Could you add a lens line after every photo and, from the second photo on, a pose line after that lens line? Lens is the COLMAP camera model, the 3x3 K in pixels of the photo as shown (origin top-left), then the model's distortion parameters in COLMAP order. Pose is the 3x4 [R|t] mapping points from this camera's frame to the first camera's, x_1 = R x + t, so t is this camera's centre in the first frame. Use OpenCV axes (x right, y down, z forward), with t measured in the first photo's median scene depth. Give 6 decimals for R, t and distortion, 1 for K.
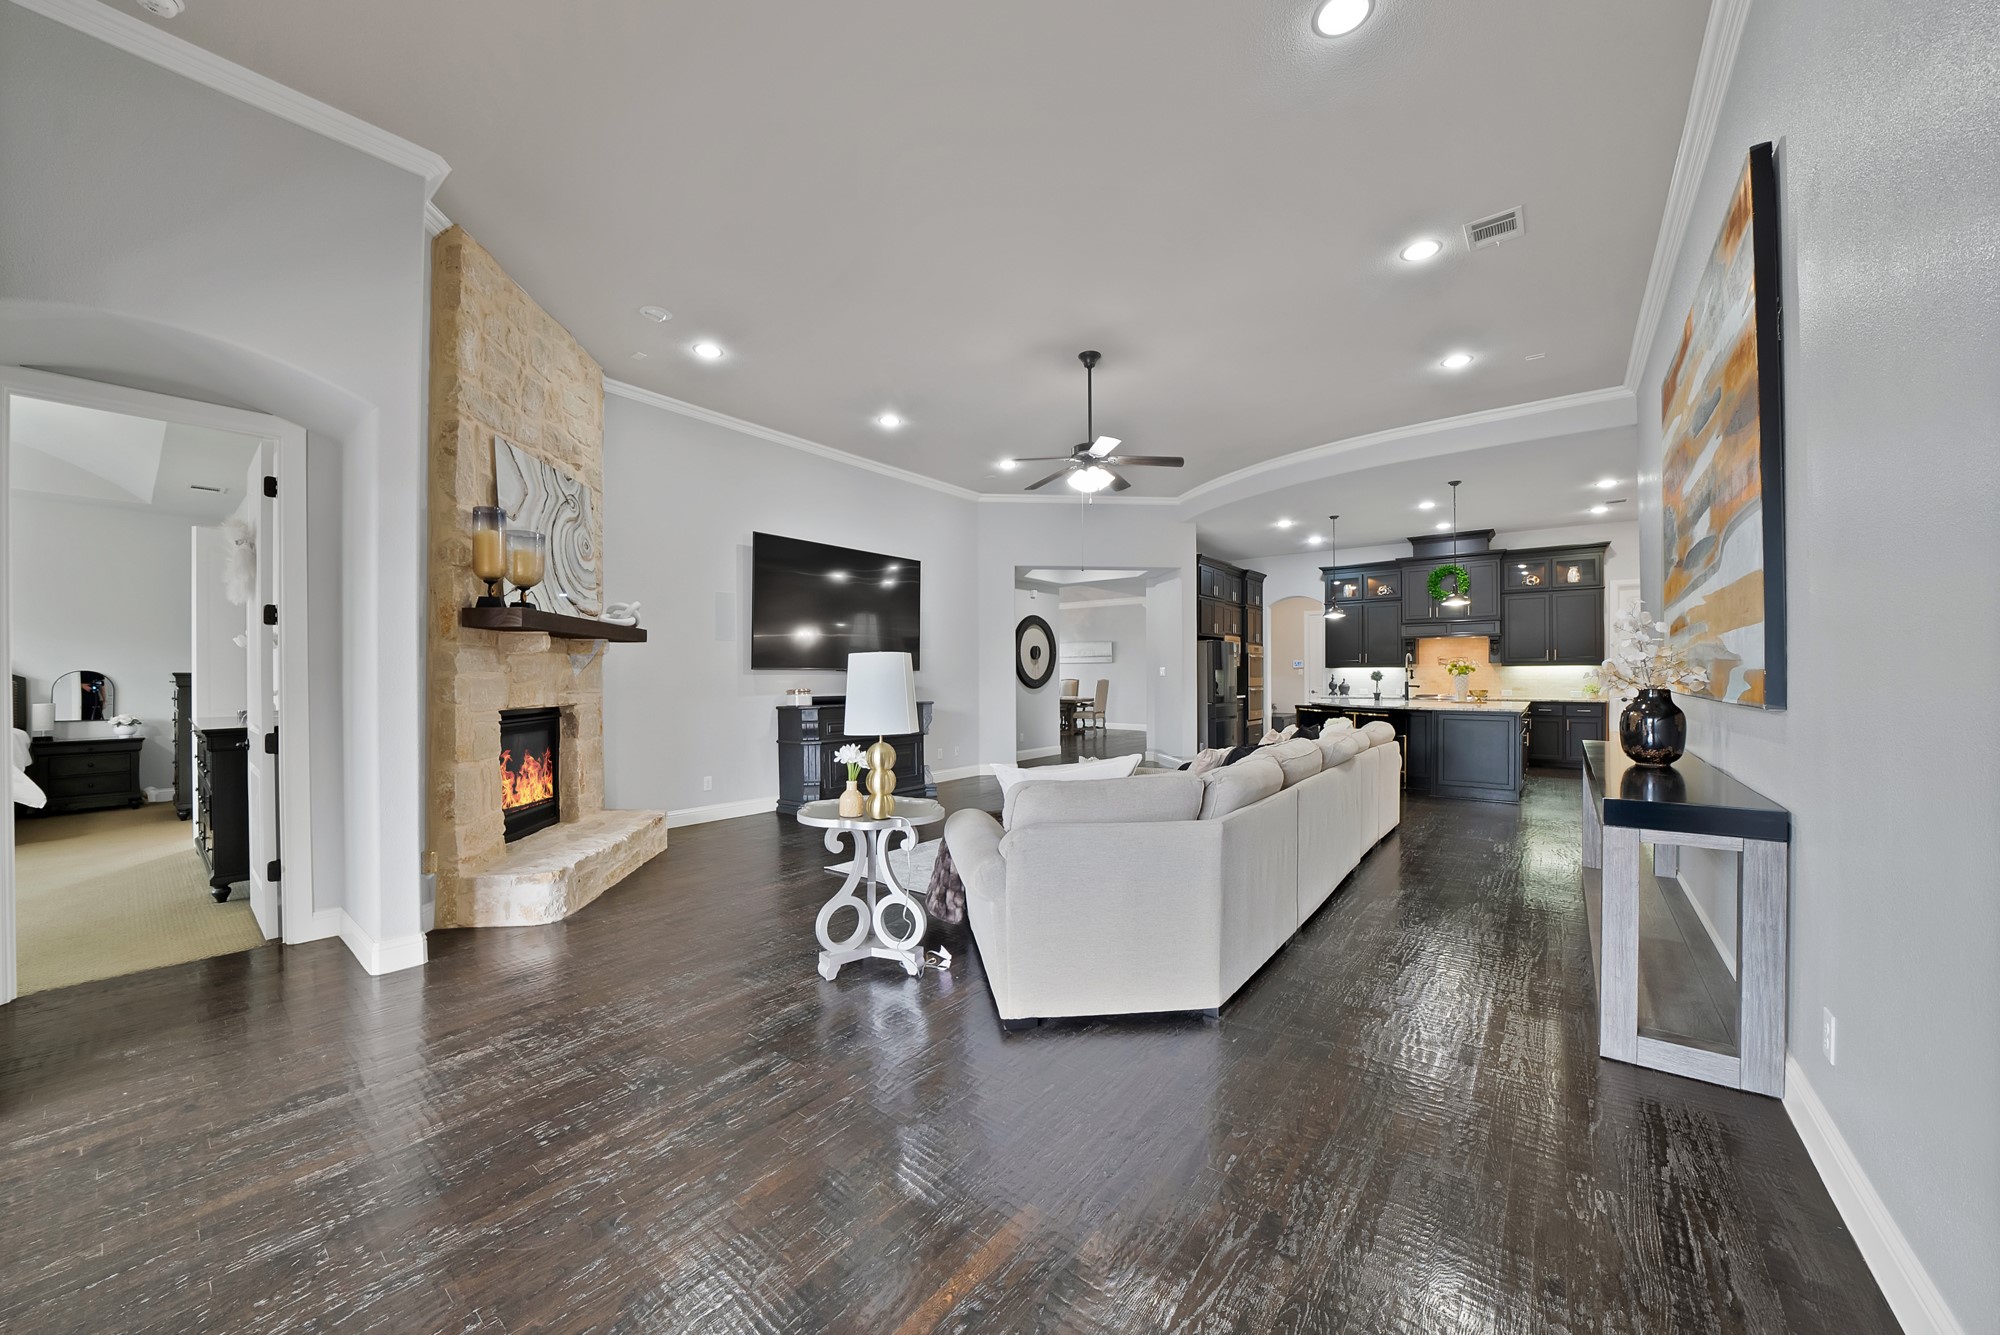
lens RADIAL K [[717.8, 0, 995.9], [0, 717.8, 671.8], [0, 0, 1]] dist [-0.020837, 0.000082]
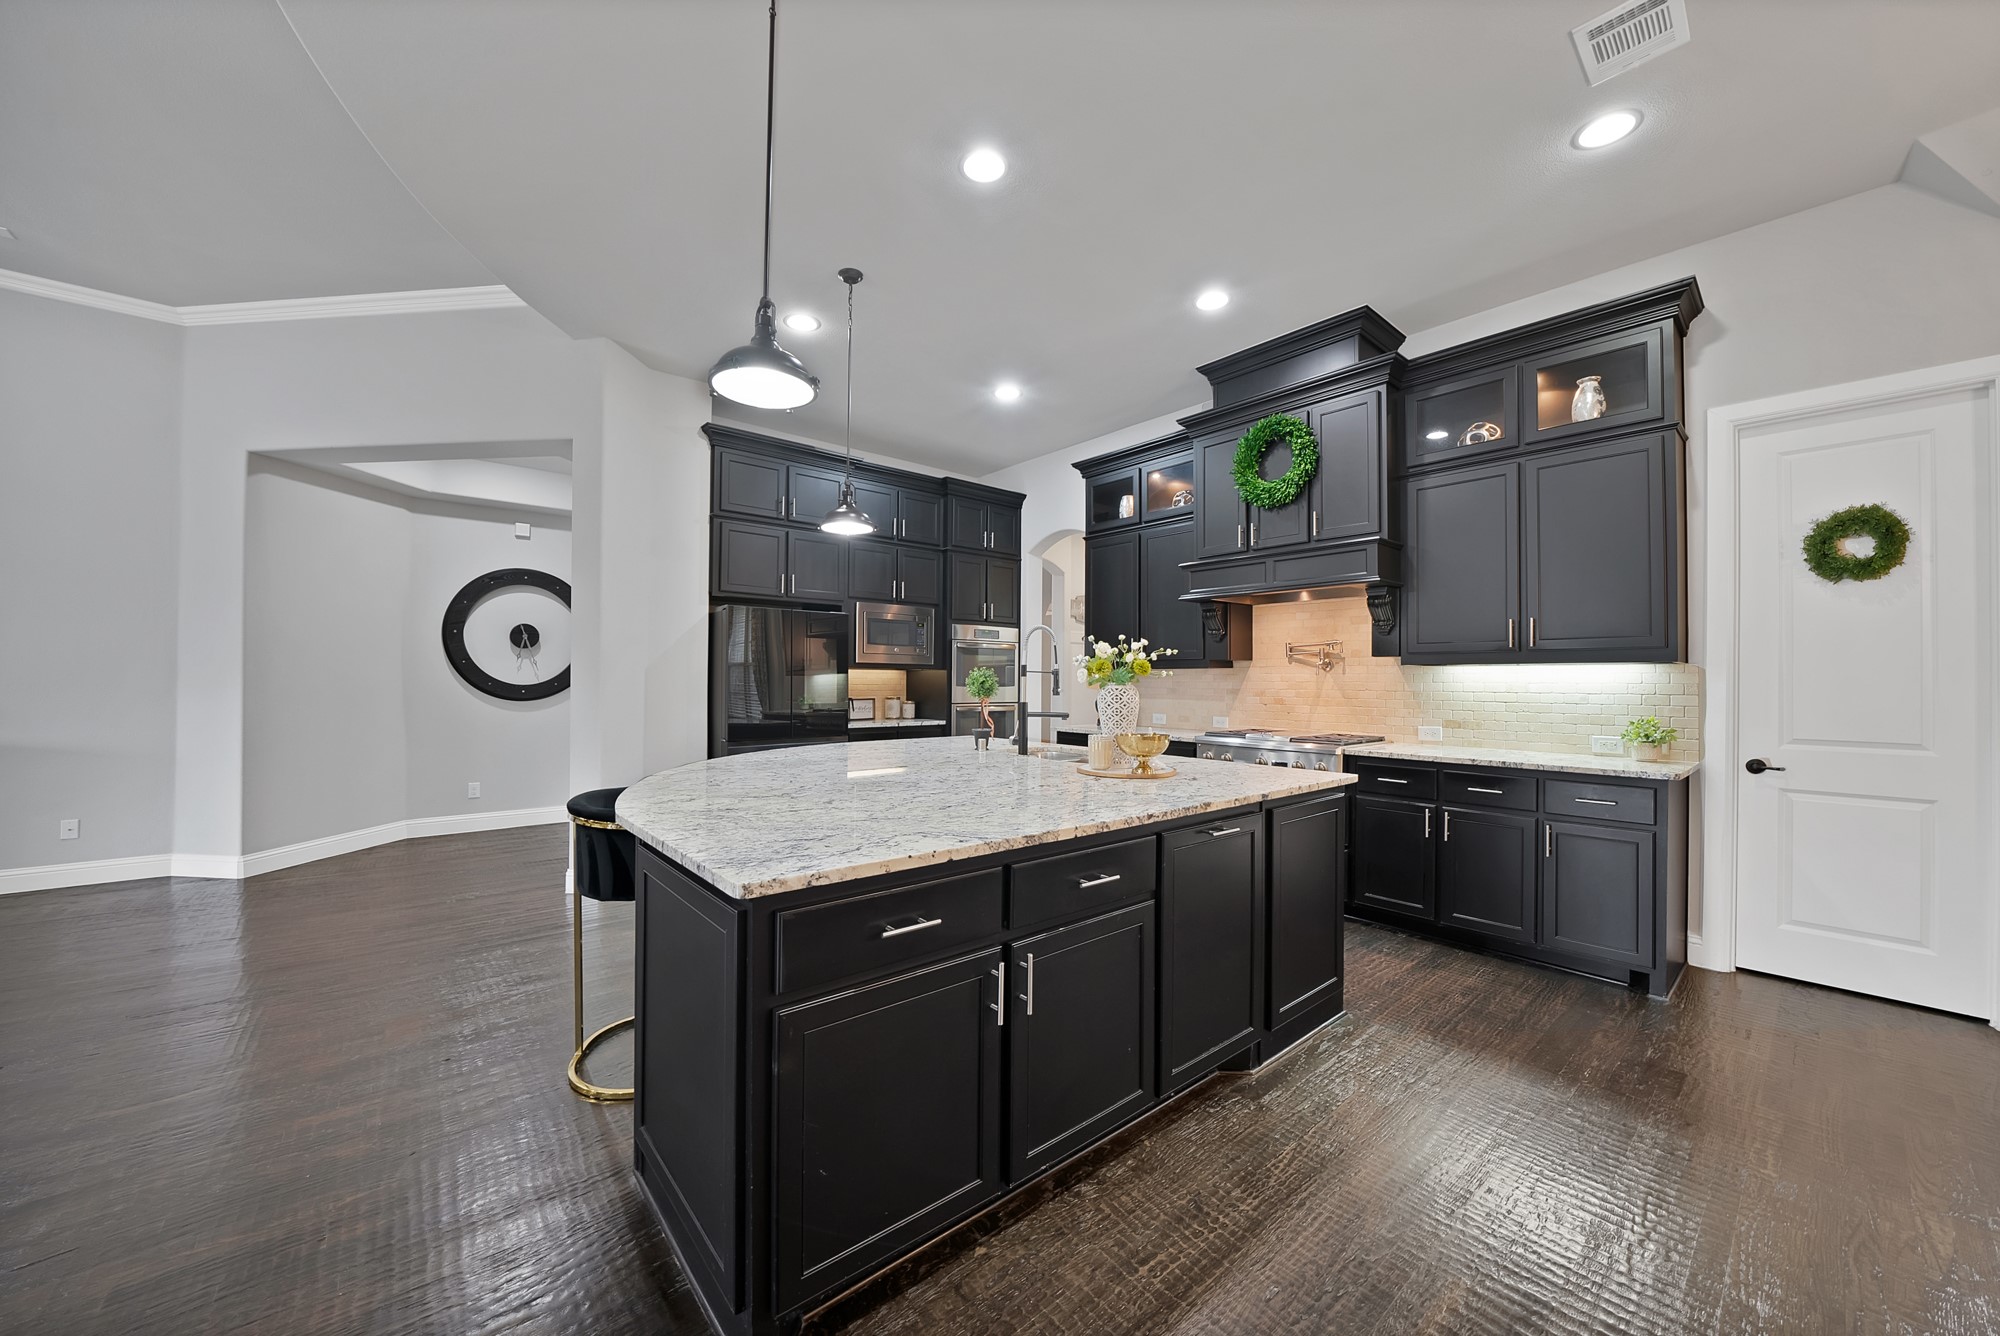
lens RADIAL K [[717.8, 0, 995.9], [0, 717.8, 672.3], [0, 0, 1]] dist [-0.020837, 0.000082]
pose [[0.981832, 0.009815, -0.189500, 0.504967], [-0.009015, 0.999946, 0.005086, -0.003142], [0.189540, -0.003285, 0.981867, 0.512719]]
